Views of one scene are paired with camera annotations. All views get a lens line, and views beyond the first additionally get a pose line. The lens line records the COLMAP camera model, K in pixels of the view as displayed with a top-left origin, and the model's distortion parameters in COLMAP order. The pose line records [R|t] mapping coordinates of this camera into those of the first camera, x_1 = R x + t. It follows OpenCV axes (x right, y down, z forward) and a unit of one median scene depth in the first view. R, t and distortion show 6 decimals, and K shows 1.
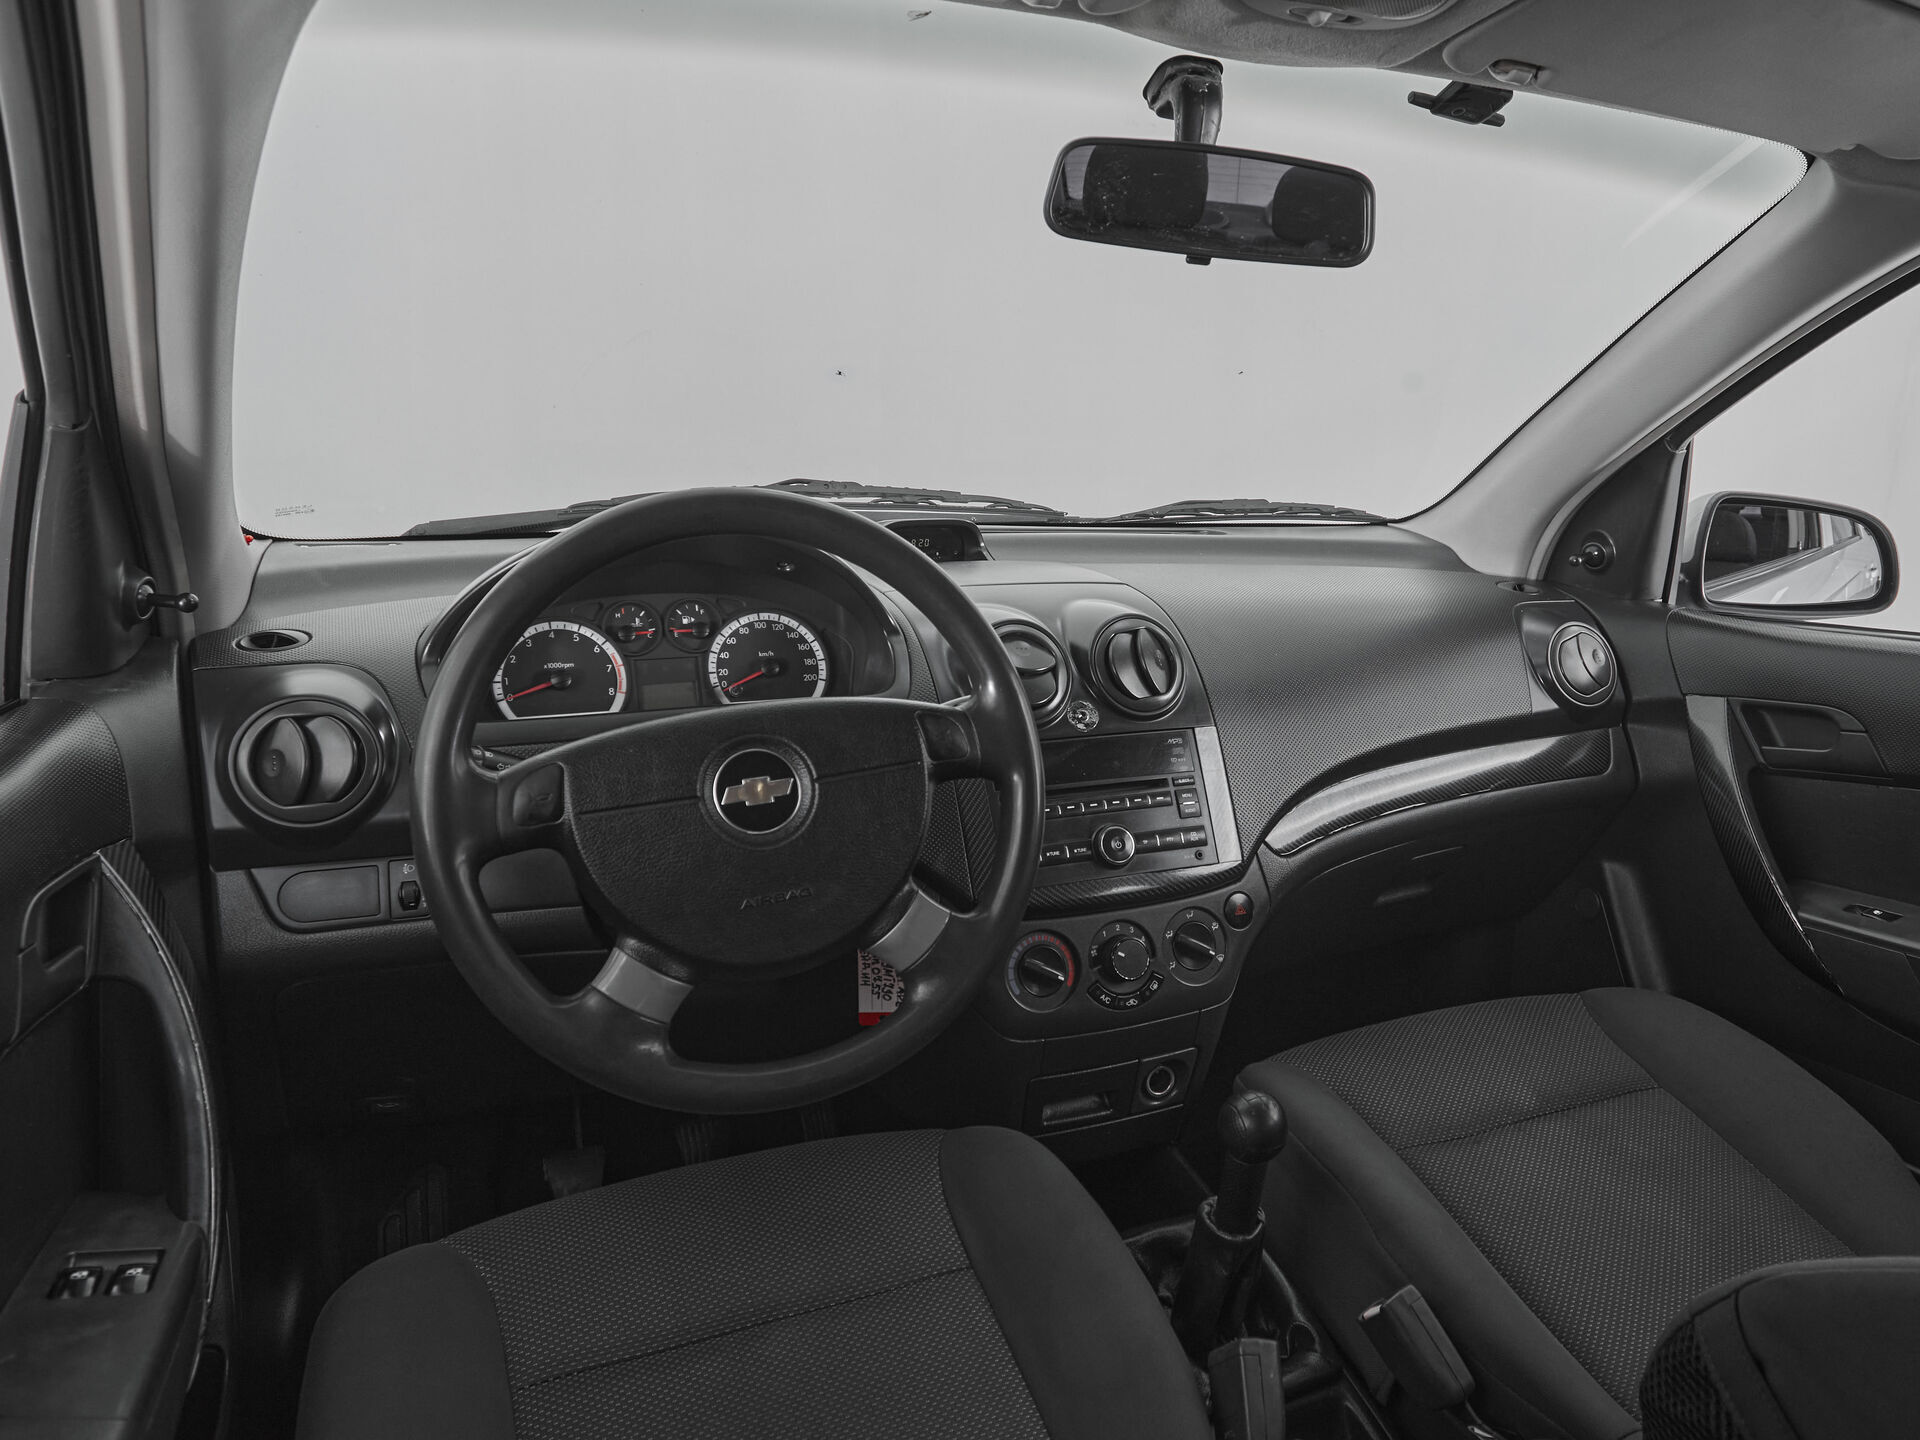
lens RADIAL K [[1335.8, 0, 1082.0], [0, 1335.8, 719.3], [0, 0, 1]] dist [-0.000310, 0.000480]
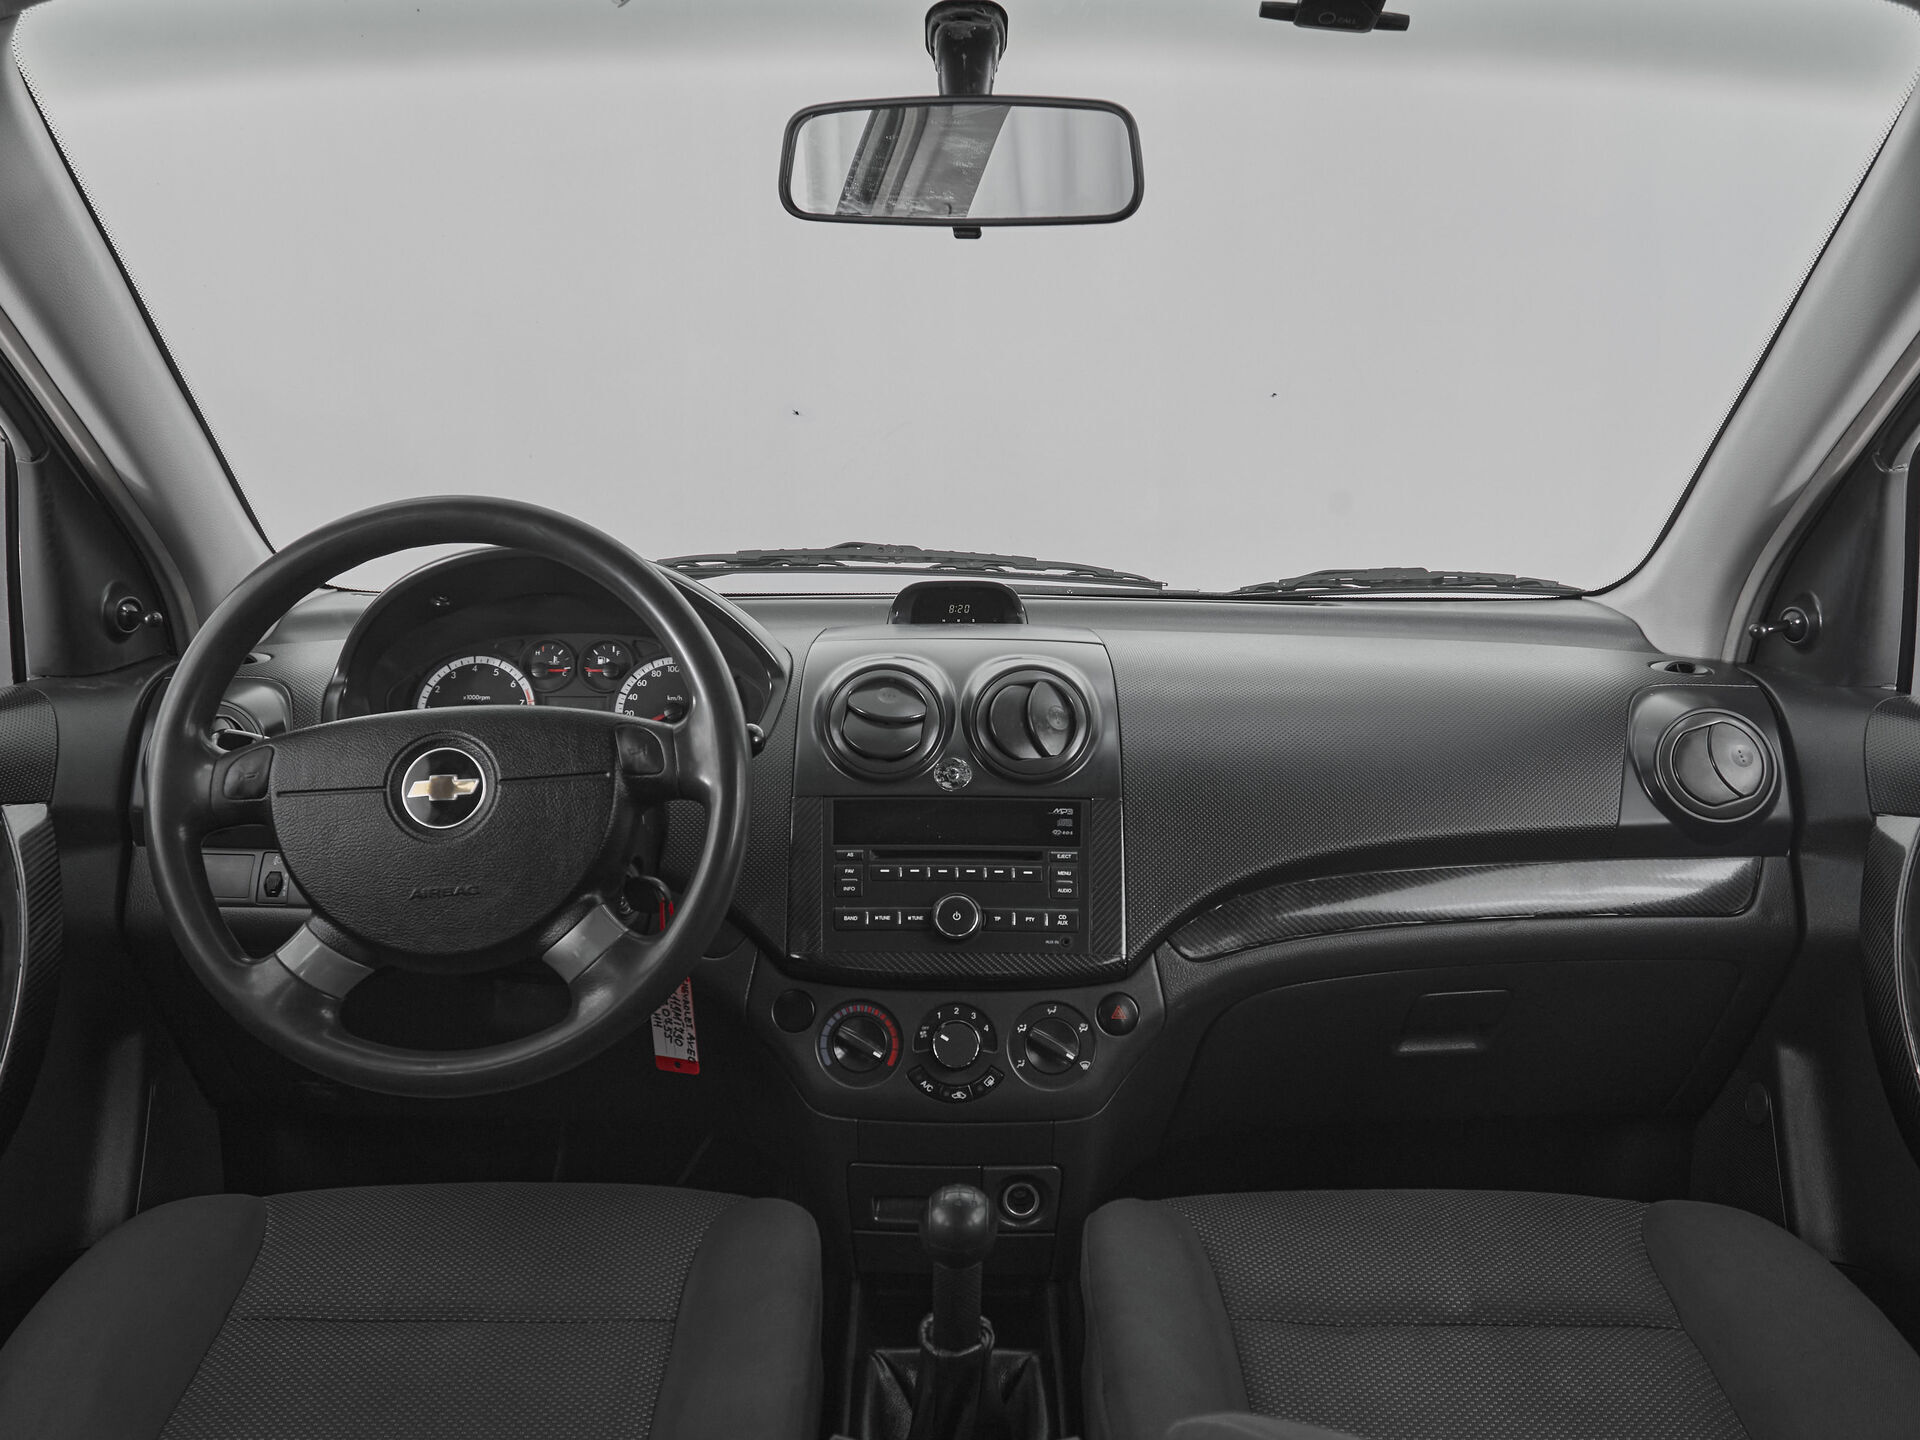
lens RADIAL K [[1511.8, 0, 958.6], [0, 1511.8, 887.8], [0, 0, 1]] dist [-0.000927, -0.001955]
pose [[0.901543, 0.076996, -0.425784, 0.437194], [-0.079388, 0.996770, 0.012156, 0.060216], [0.425344, 0.022843, 0.904743, 0.086404]]
